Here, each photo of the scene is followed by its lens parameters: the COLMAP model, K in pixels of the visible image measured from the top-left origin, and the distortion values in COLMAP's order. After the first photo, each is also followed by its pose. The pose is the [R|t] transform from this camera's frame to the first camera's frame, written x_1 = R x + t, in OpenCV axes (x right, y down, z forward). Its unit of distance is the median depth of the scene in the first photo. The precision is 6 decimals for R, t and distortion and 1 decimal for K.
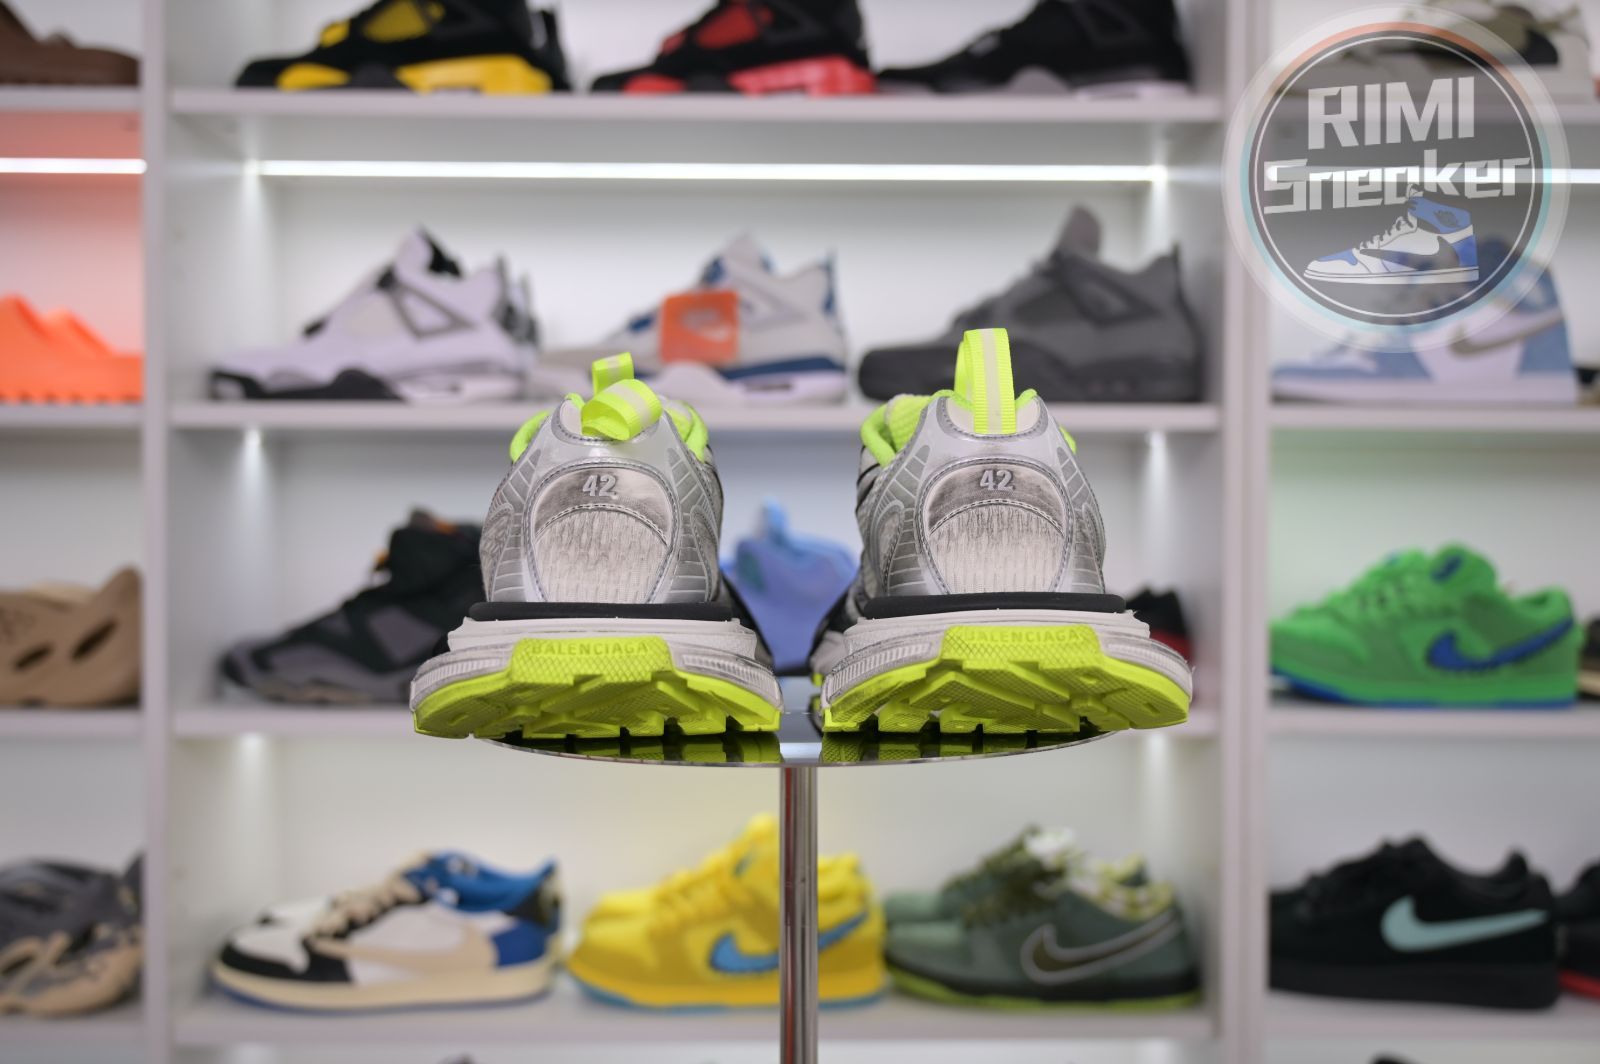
lens RADIAL K [[1655.6, 0, 793.5], [0, 1655.6, 535.4], [0, 0, 1]] dist [0.002989, 0.000000]
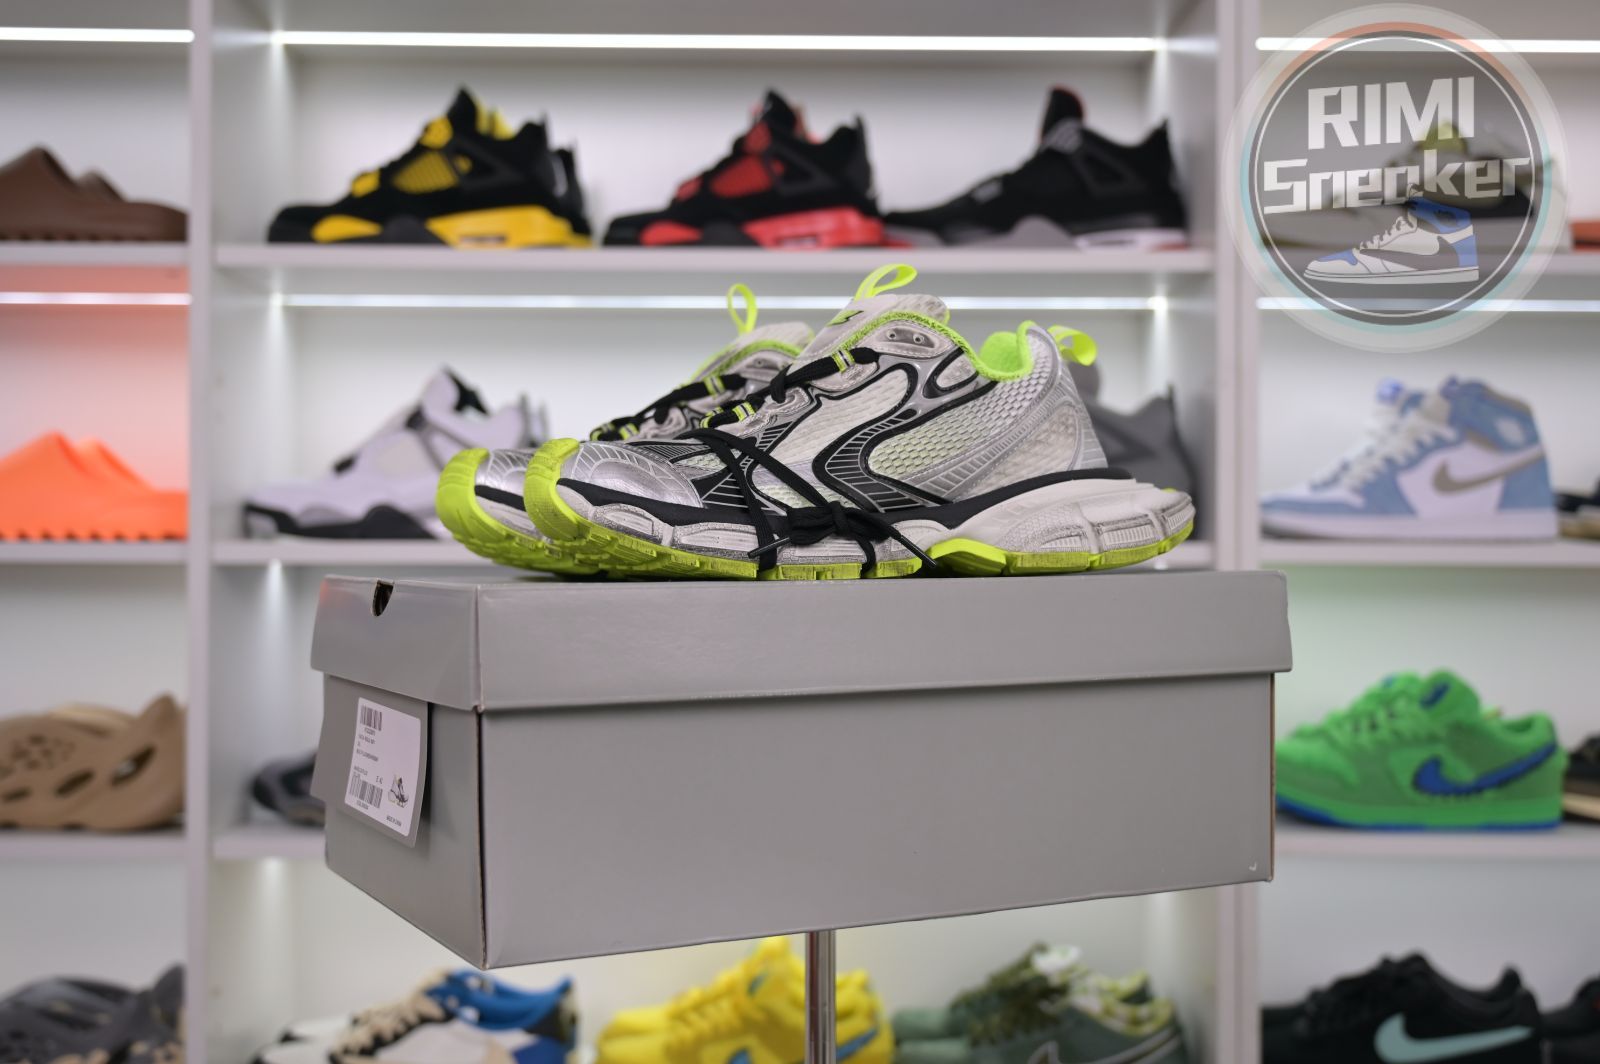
lens RADIAL K [[1904.9, 0, 798.7], [0, 1904.9, 537.8], [0, 0, 1]] dist [-0.000769, 0.000000]
pose [[0.999997, -0.000643, 0.002461, -0.006957], [0.000703, 0.999709, -0.024129, -0.049349], [-0.002445, 0.024130, 0.999706, -0.192522]]
